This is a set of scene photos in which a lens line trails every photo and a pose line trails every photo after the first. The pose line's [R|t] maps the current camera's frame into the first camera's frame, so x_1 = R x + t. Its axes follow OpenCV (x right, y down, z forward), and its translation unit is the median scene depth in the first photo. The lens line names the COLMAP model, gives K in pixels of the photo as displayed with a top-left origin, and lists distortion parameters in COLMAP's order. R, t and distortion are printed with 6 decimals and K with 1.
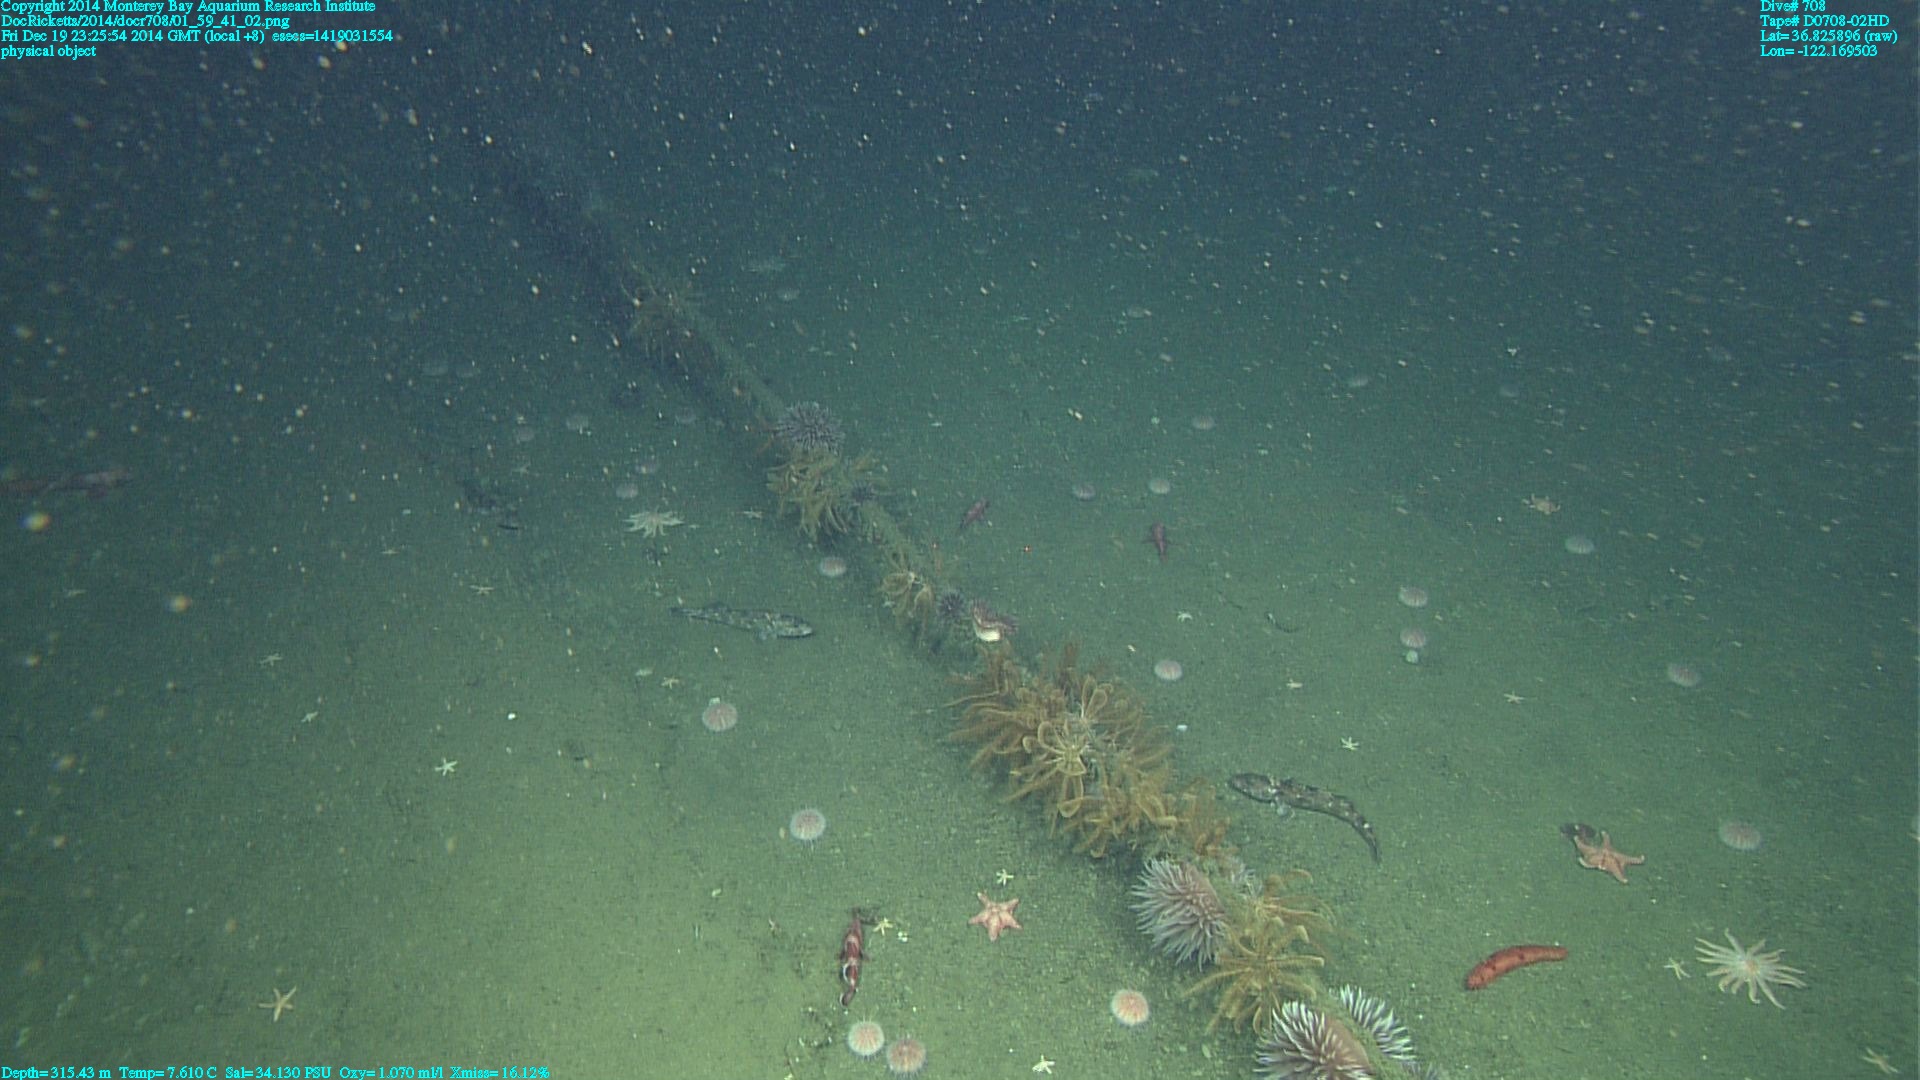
lens RADIAL K [[1228.2, 0, 1005.1], [0, 1228.2, 539.6], [0, 0, 1]] dist [-0.037919, 0.148281]
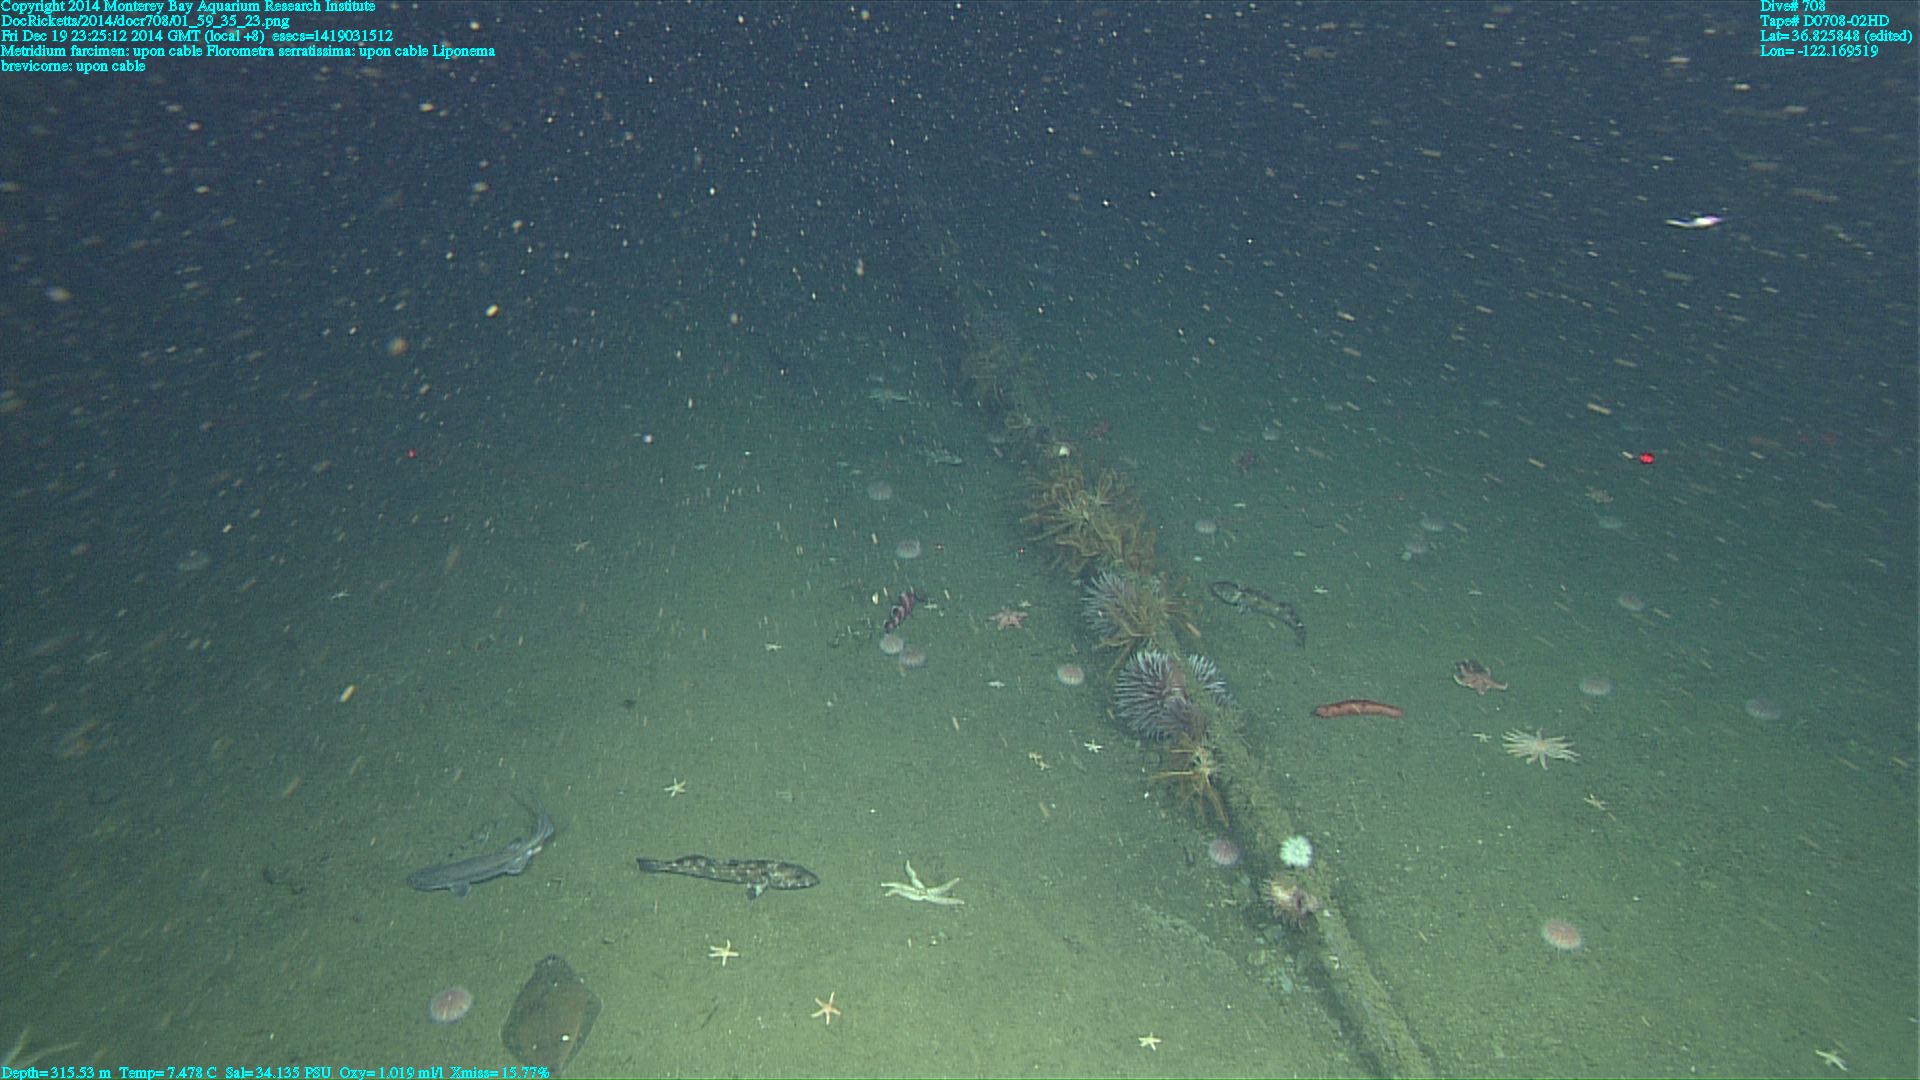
lens RADIAL K [[1228.2, 0, 1005.1], [0, 1228.2, 539.6], [0, 0, 1]] dist [-0.037919, 0.148281]
pose [[0.940784, 0.173890, -0.291011, 0.361669], [-0.207182, 0.974377, -0.087555, 0.318536], [0.268330, 0.142663, 0.952705, -0.348879]]
